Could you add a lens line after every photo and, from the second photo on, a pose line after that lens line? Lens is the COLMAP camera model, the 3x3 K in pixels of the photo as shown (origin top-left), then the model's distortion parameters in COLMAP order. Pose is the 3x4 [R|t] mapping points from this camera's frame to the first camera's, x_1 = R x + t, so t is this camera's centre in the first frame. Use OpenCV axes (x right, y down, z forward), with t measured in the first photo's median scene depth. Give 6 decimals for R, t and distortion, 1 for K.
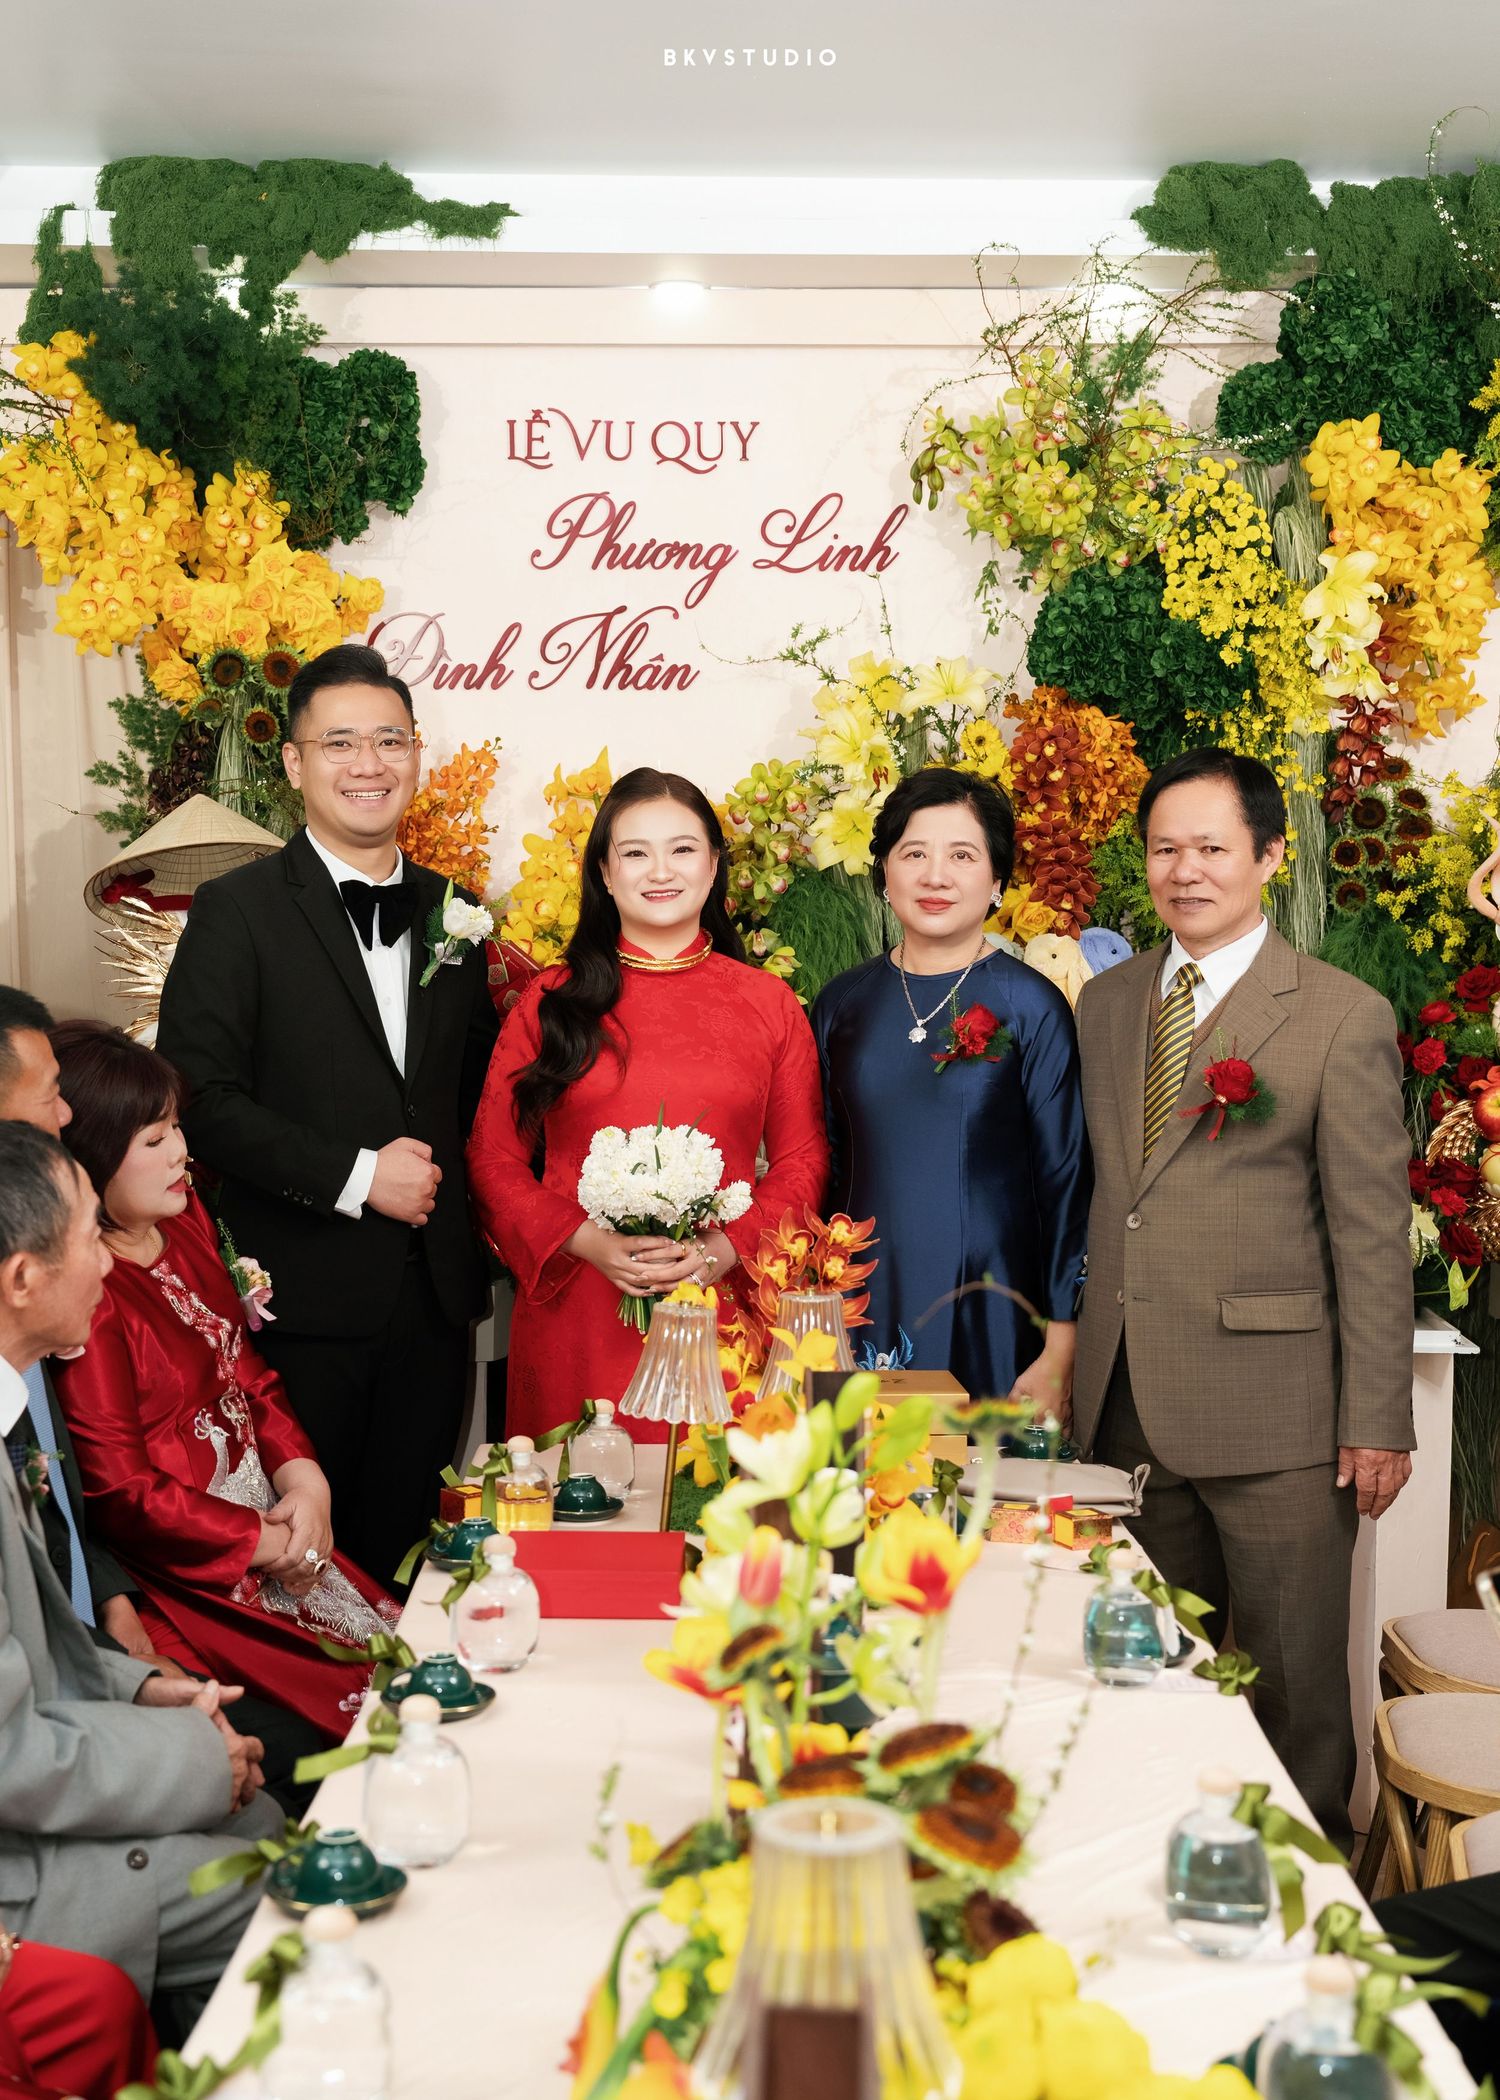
lens RADIAL K [[2801.9, 0, 750.0], [0, 2801.9, 1050.0], [0, 0, 1]] dist [0.005493, 0.008416]
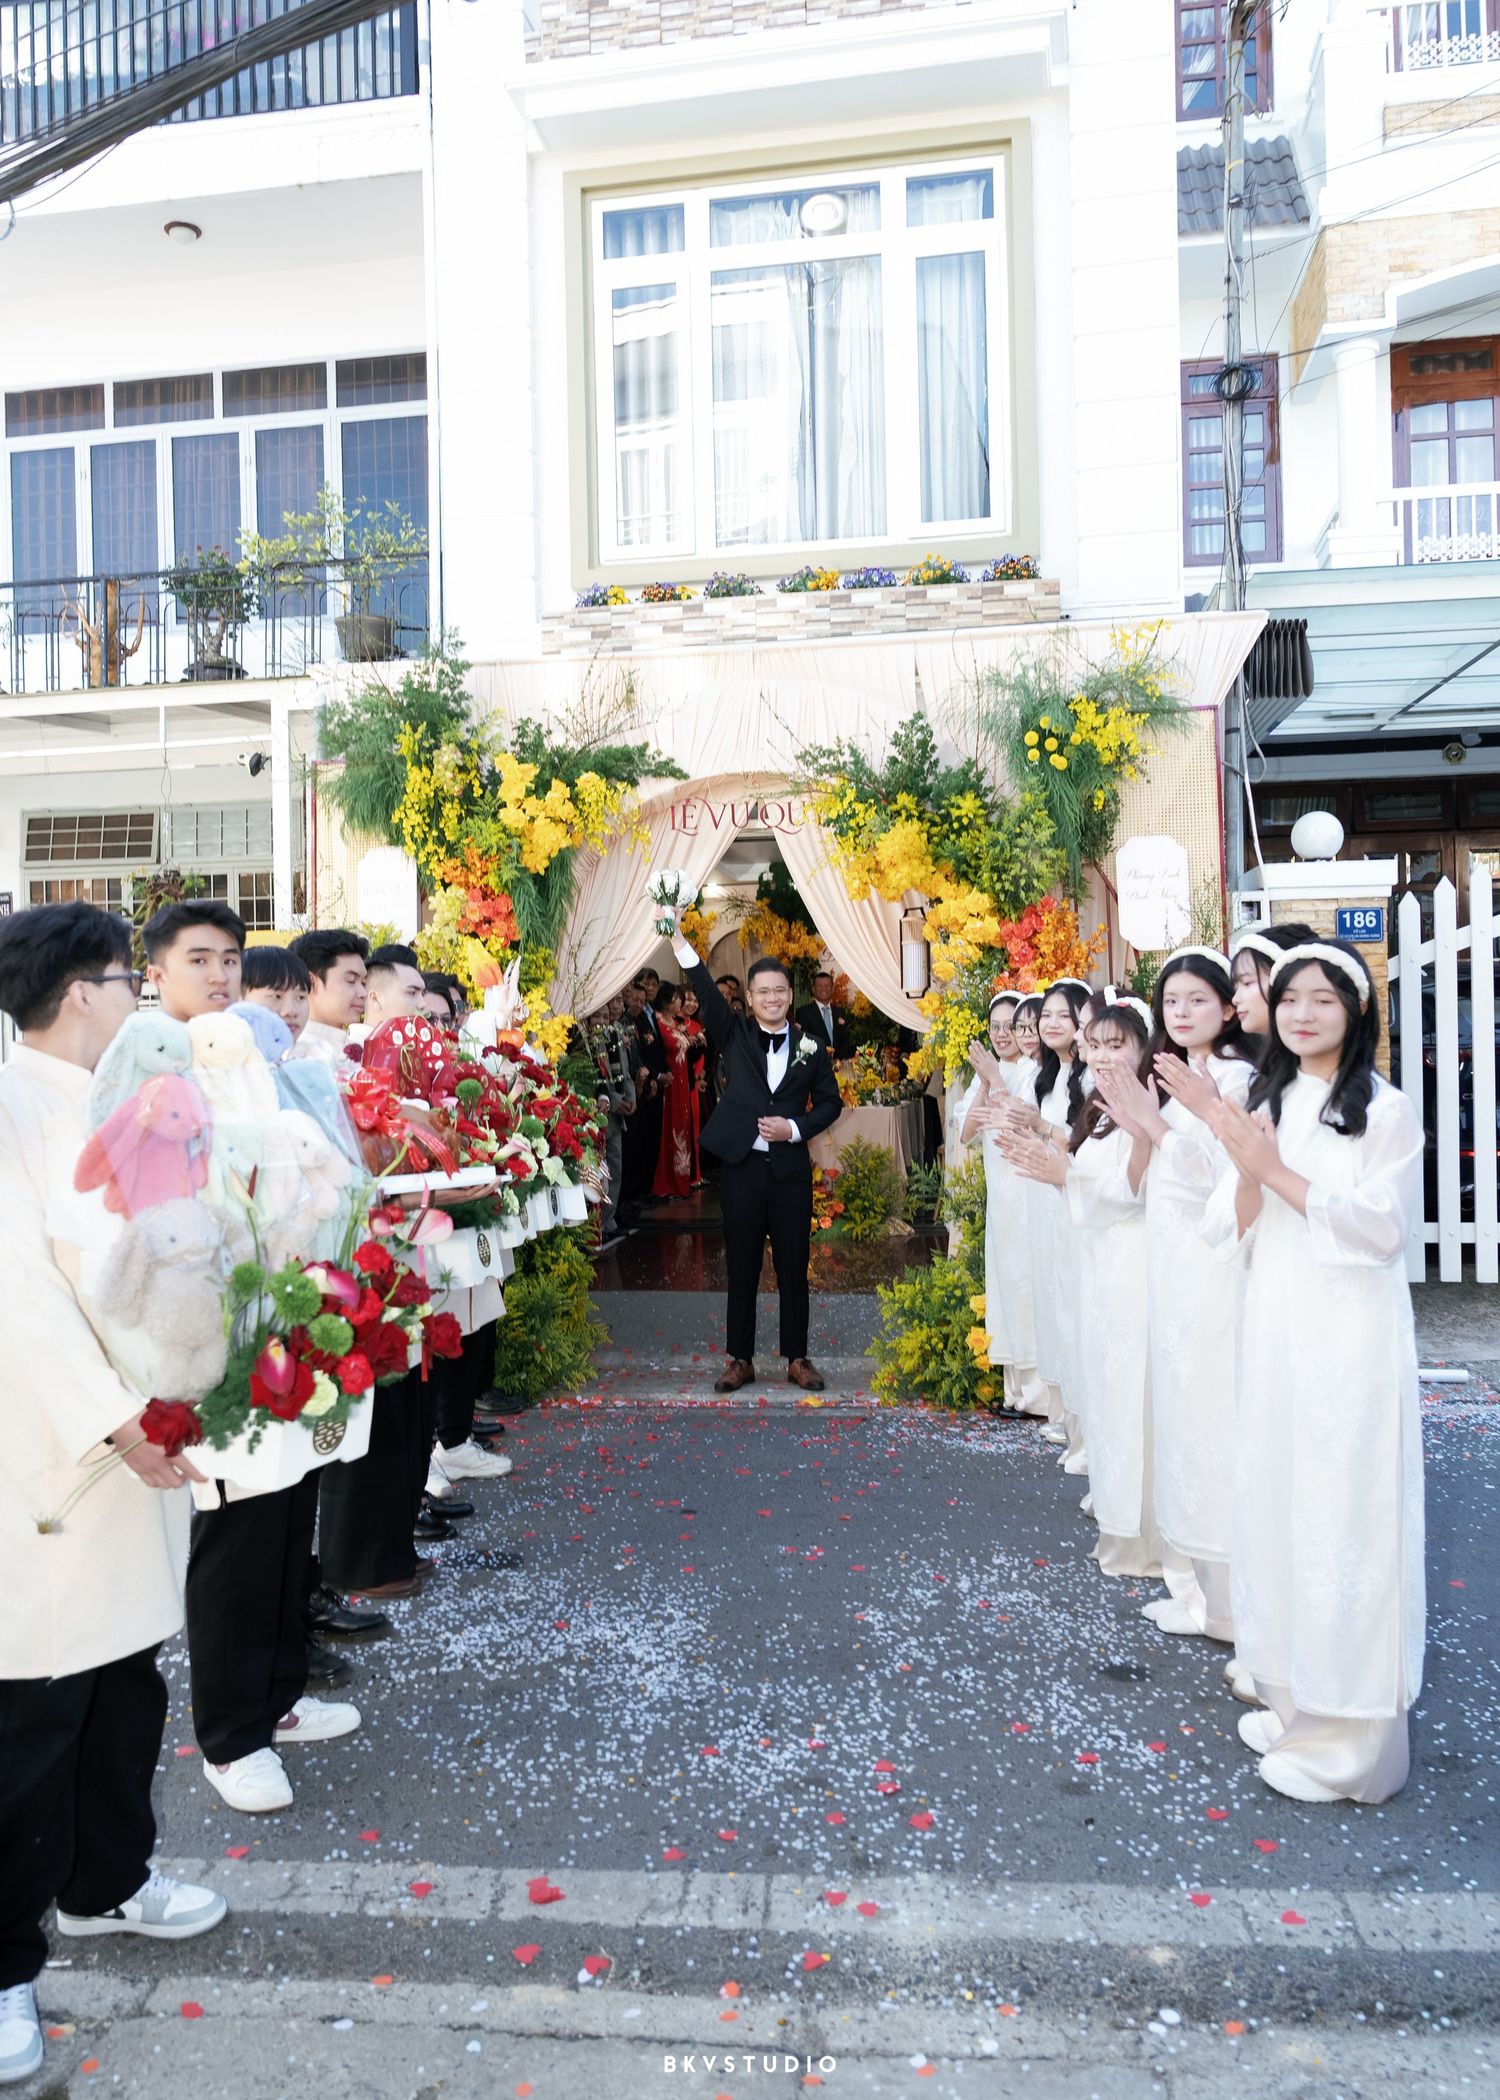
lens RADIAL K [[1502.6, 0, 750.0], [0, 1502.6, 1050.0], [0, 0, 1]] dist [0.000039, -0.000017]
pose [[0.994626, -0.028927, -0.099405, -0.003120], [0.020380, 0.996092, -0.085939, 0.257994], [0.101503, 0.083451, 0.991329, -1.692662]]
